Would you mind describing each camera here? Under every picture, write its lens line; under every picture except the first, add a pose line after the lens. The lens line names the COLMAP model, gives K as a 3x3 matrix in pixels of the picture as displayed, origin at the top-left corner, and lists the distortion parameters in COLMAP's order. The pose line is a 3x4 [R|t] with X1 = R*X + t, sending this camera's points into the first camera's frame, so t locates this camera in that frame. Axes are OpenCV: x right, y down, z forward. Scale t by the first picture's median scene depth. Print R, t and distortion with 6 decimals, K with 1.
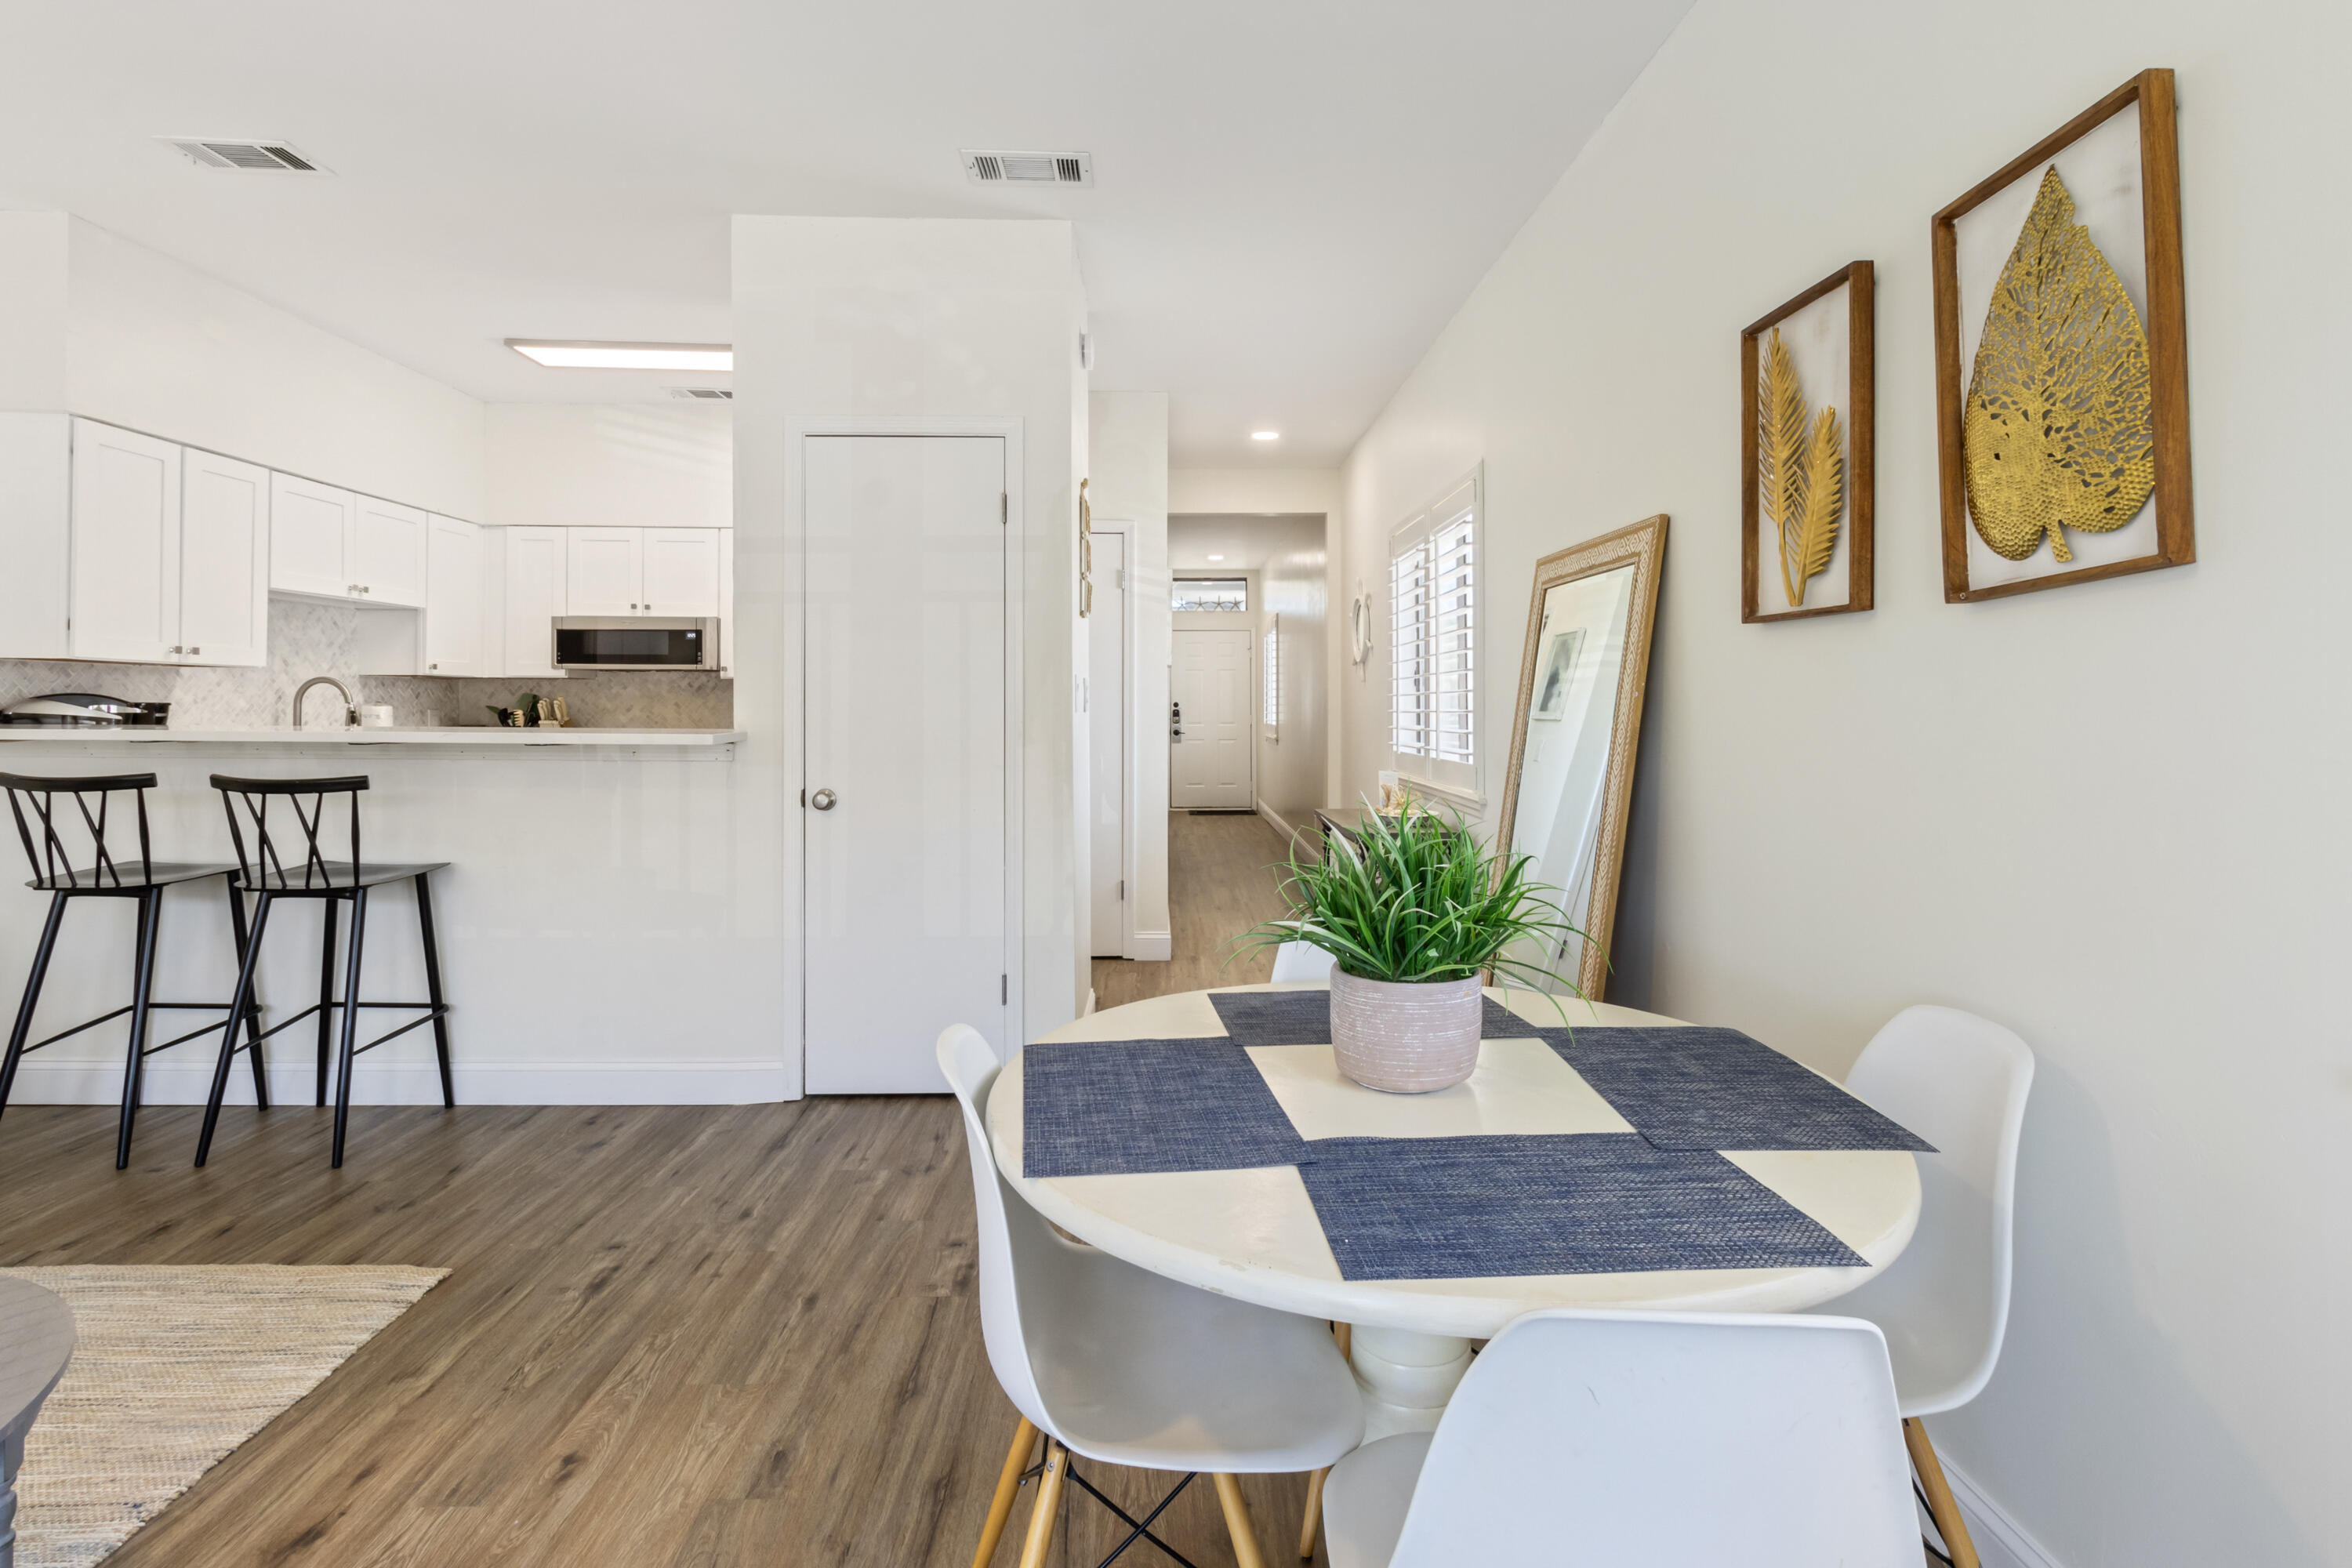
lens RADIAL K [[1105.1, 0, 1180.8], [0, 1105.1, 706.9], [0, 0, 1]] dist [-0.000472, -0.000575]
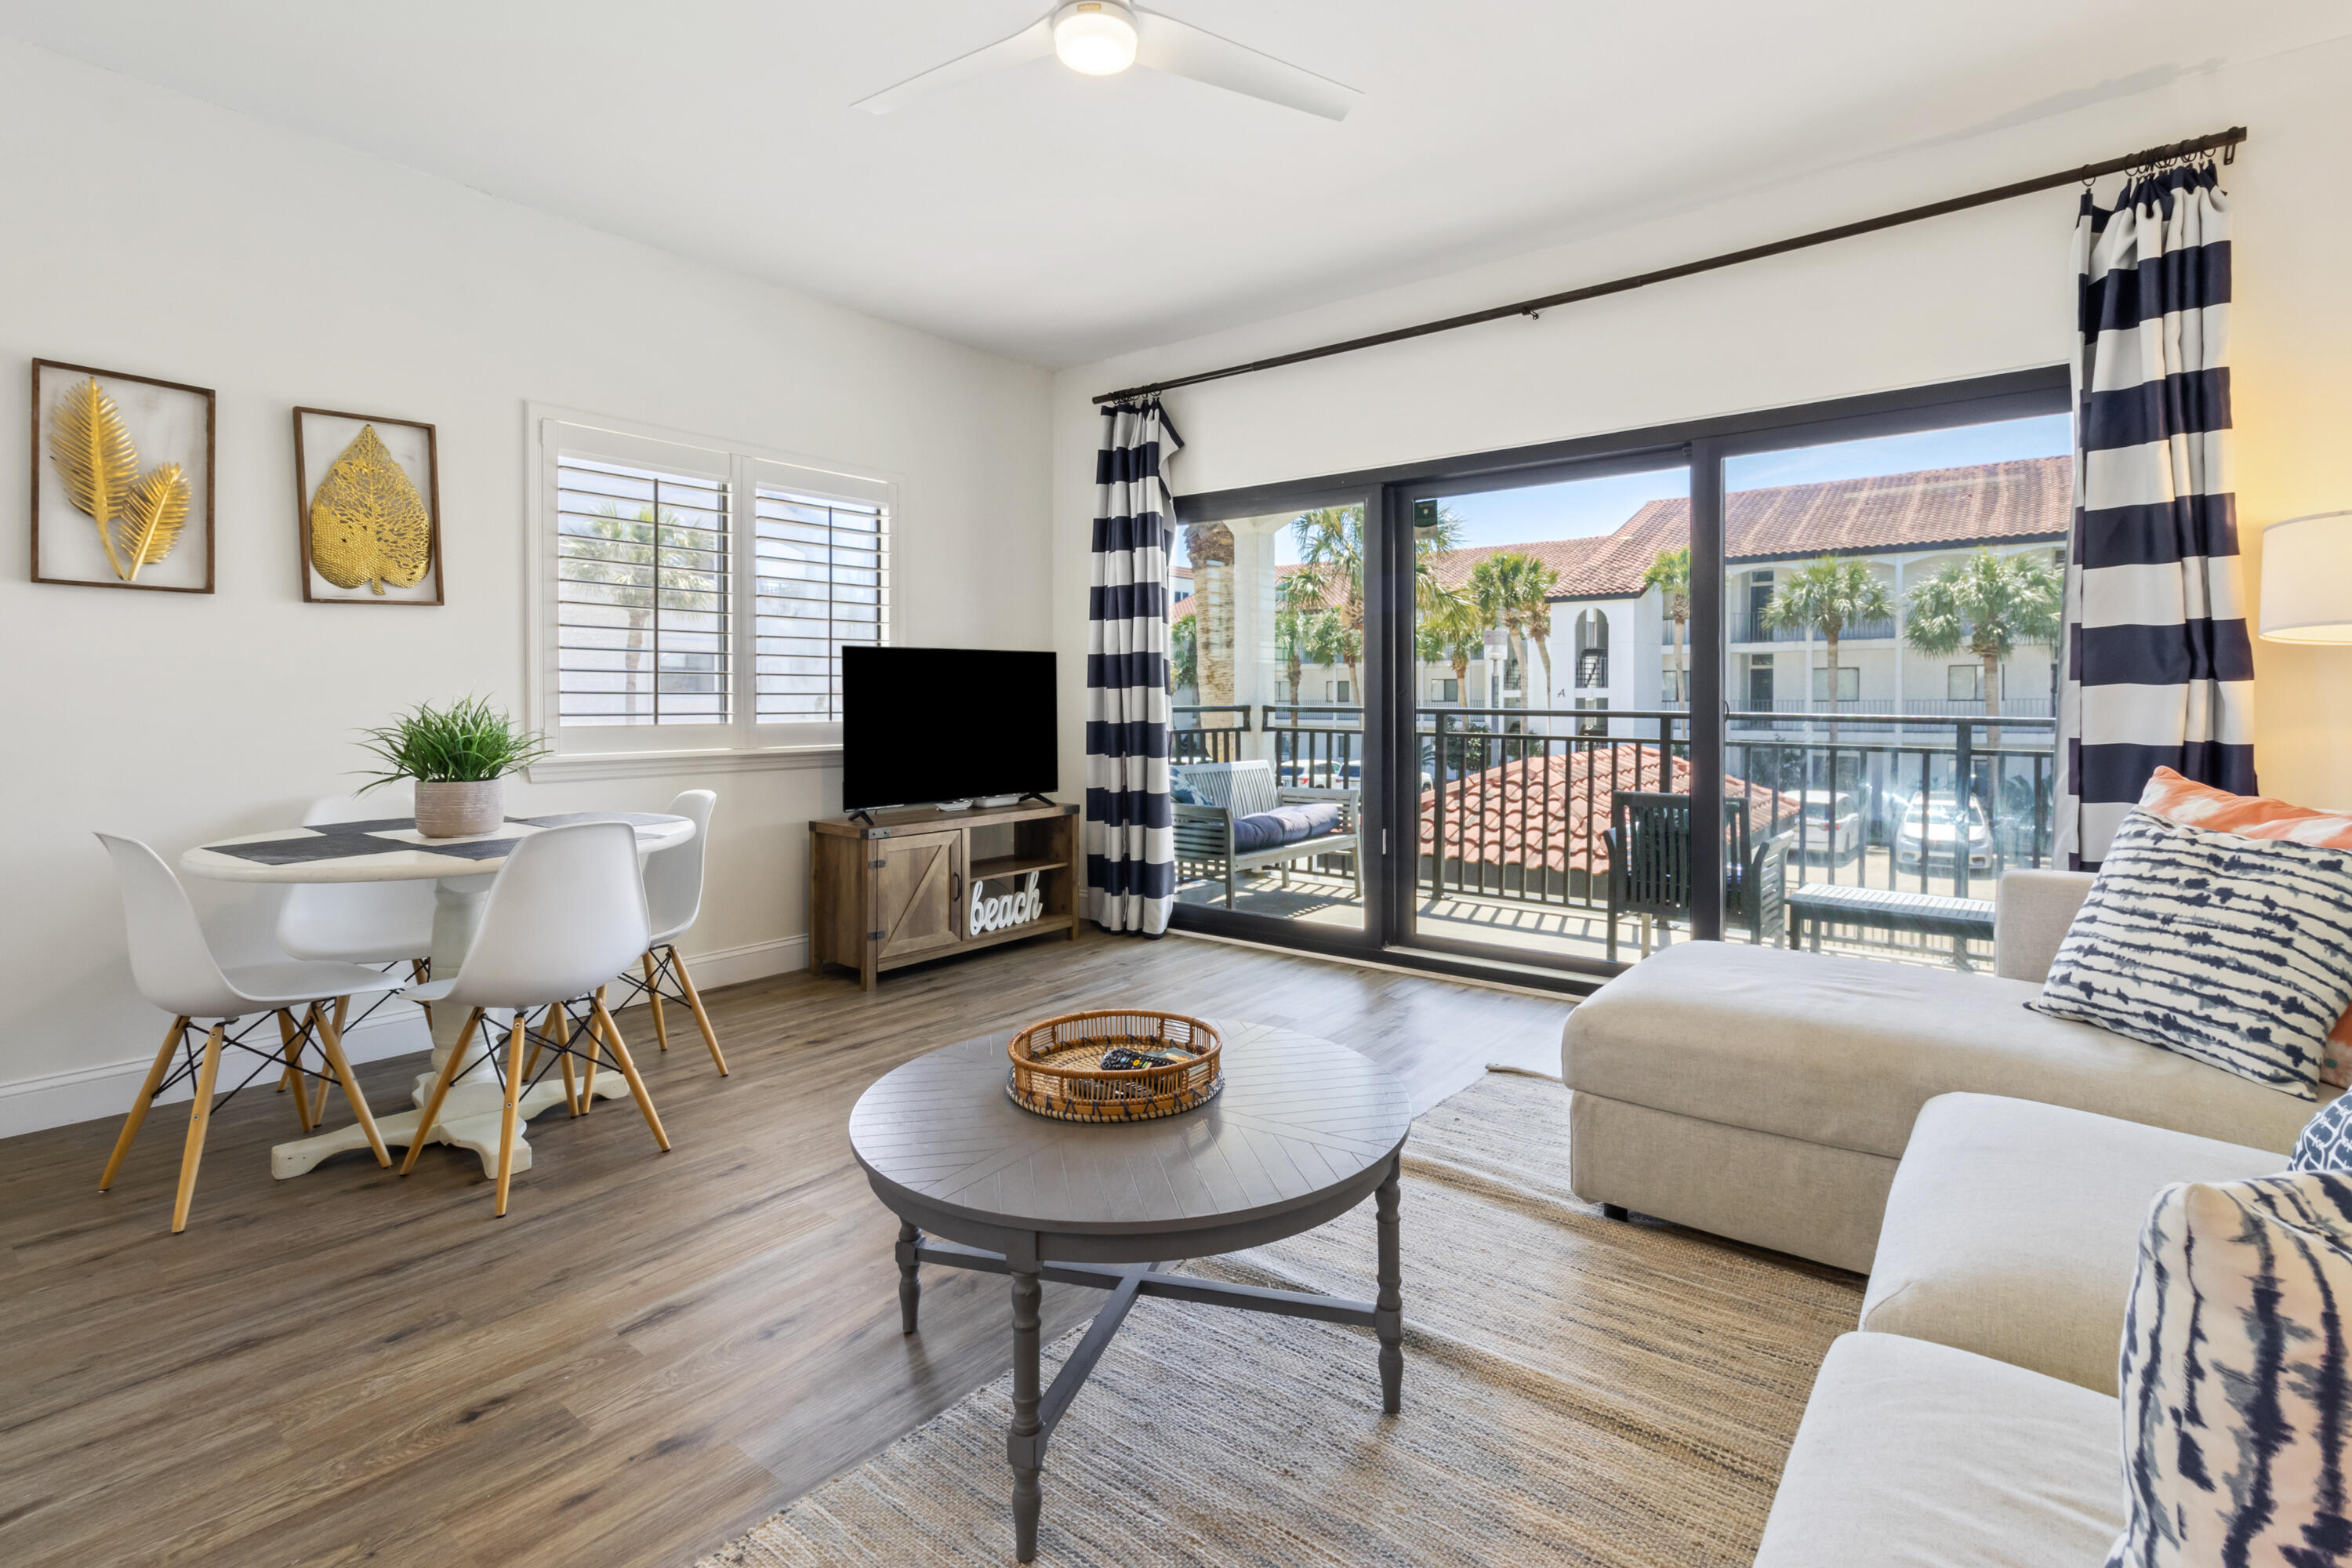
lens RADIAL K [[1108.4, 0, 1183.0], [0, 1108.4, 716.7], [0, 0, 1]] dist [0.002051, -0.000578]
pose [[-0.766194, -0.016455, 0.642399, -0.545744], [-0.005585, 0.999805, 0.018950, 0.020639], [-0.642585, 0.010931, -0.766136, 0.447739]]
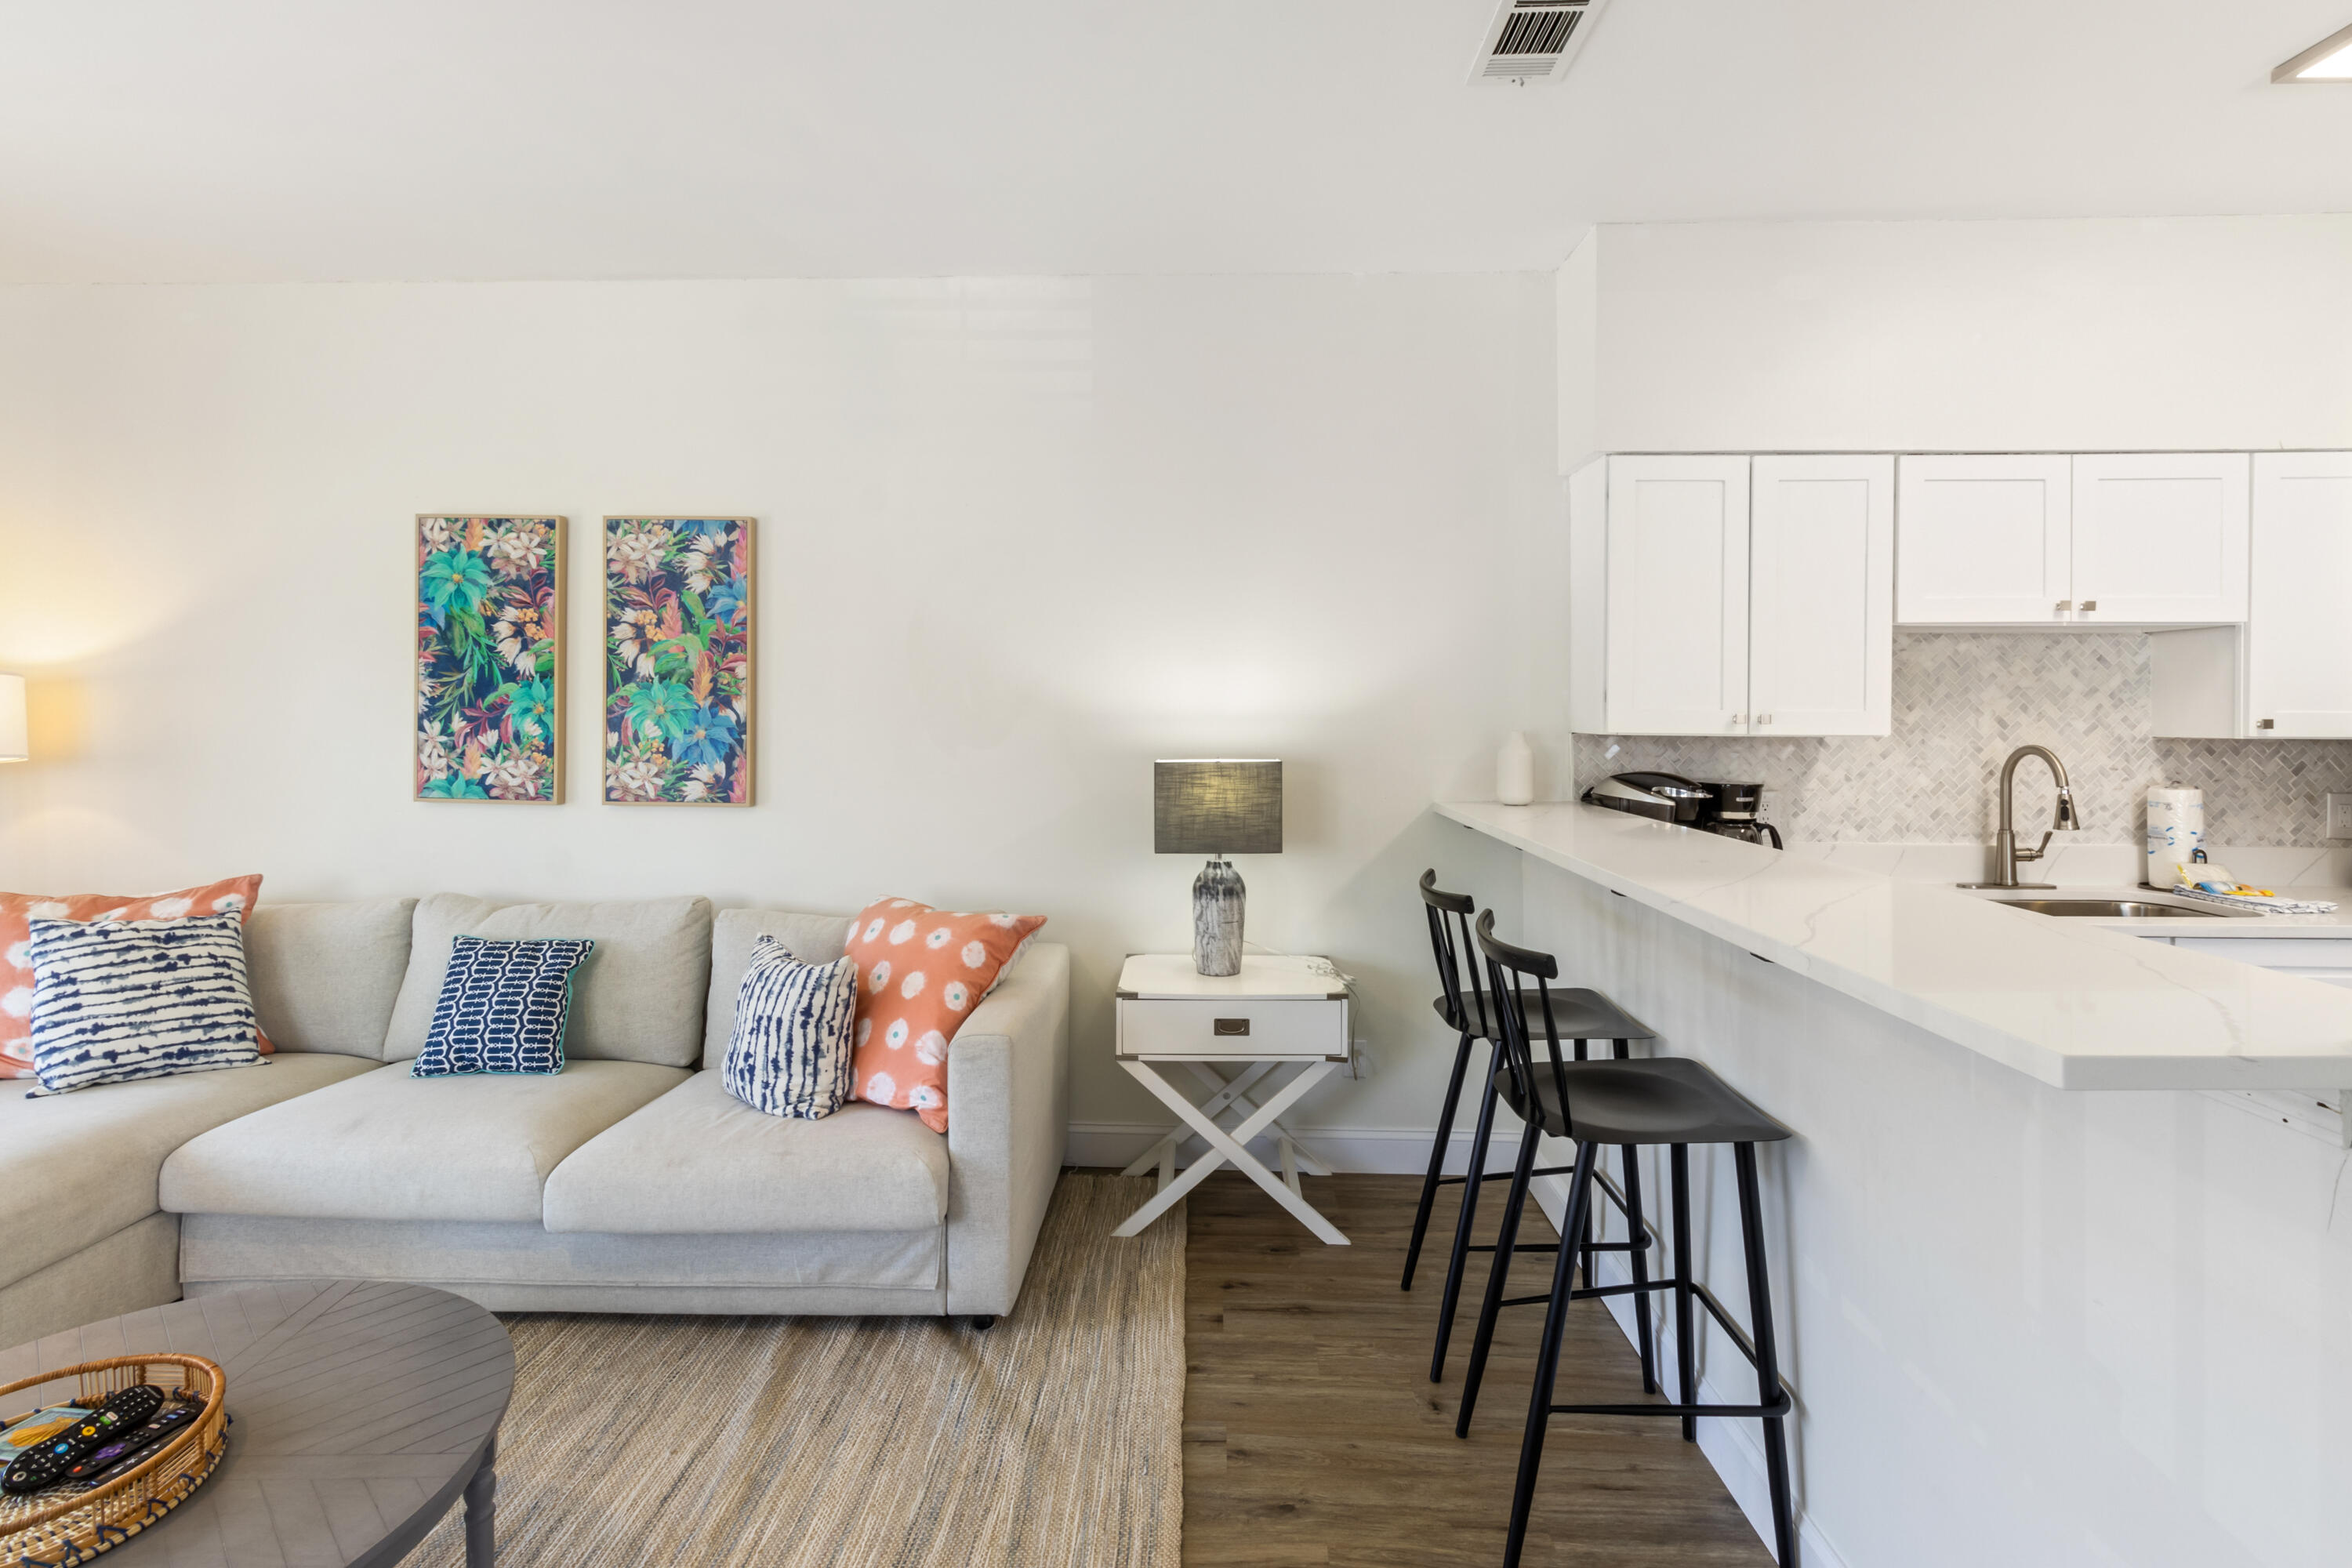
lens RADIAL K [[1090.6, 0, 1166.2], [0, 1090.6, 729.9], [0, 0, 1]] dist [0.001311, -0.000157]
pose [[-0.065421, 0.003874, -0.997850, -0.080453], [-0.005254, 0.999977, 0.004226, -0.031942], [0.997844, 0.005519, -0.065399, 0.462689]]
